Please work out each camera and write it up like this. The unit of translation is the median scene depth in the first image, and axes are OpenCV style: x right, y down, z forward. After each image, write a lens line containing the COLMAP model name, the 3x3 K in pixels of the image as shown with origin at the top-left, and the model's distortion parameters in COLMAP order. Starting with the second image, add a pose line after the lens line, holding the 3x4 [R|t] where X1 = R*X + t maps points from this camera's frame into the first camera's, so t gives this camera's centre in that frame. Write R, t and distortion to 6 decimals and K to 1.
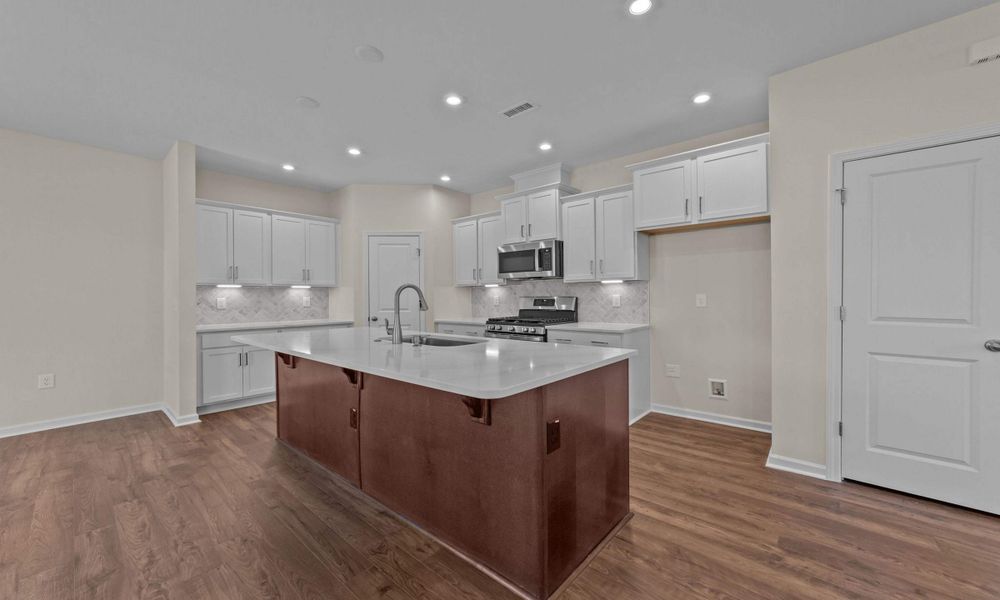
lens RADIAL K [[381.6, 0, 503.0], [0, 381.6, 299.9], [0, 0, 1]] dist [-0.020702, 0.010353]
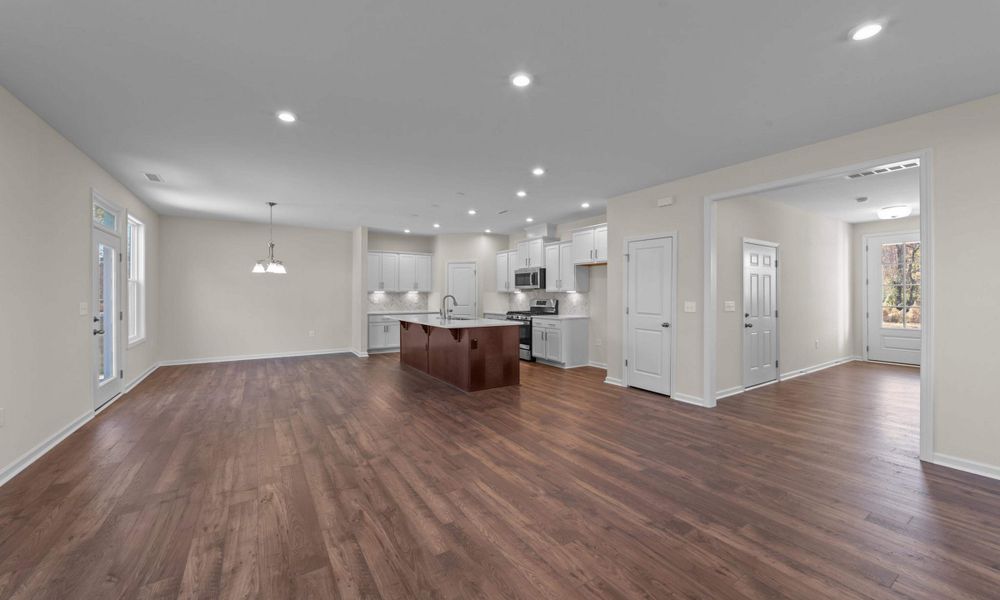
lens RADIAL K [[381.6, 0, 503.0], [0, 381.6, 299.9], [0, 0, 1]] dist [-0.020702, 0.010353]
pose [[0.961022, 0.013140, -0.276158, 0.495232], [-0.011301, 0.999902, 0.008247, -0.022231], [0.276239, -0.004805, 0.961077, -0.815709]]
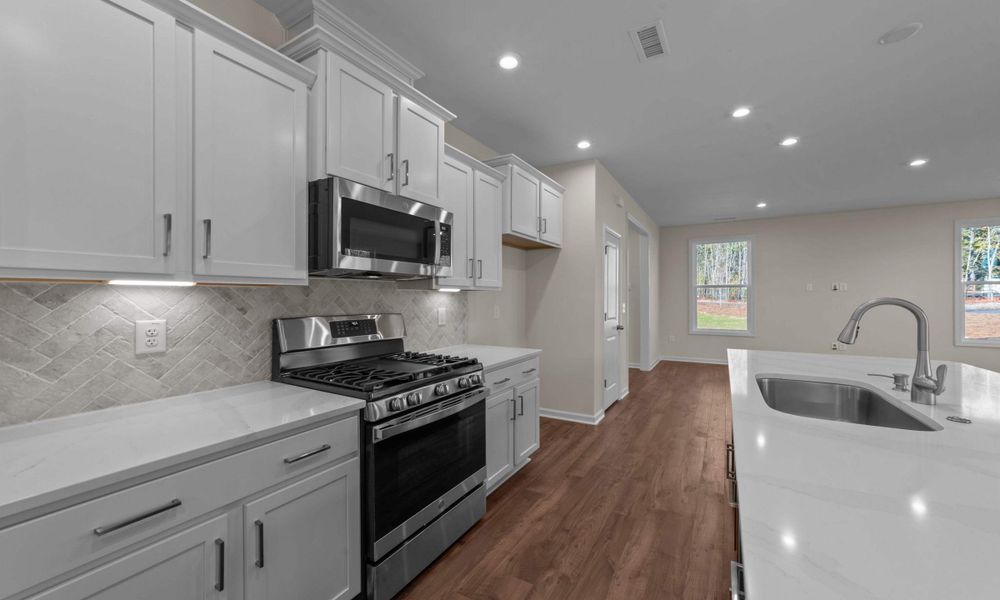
lens RADIAL K [[379.4, 0, 498.4], [0, 379.4, 301.9], [0, 0, 1]] dist [-0.027490, 0.010383]
pose [[-0.171683, -0.004109, 0.985144, -0.448485], [0.011443, 0.999916, 0.006165, -0.030746], [-0.985086, 0.012332, -0.171621, 1.084838]]
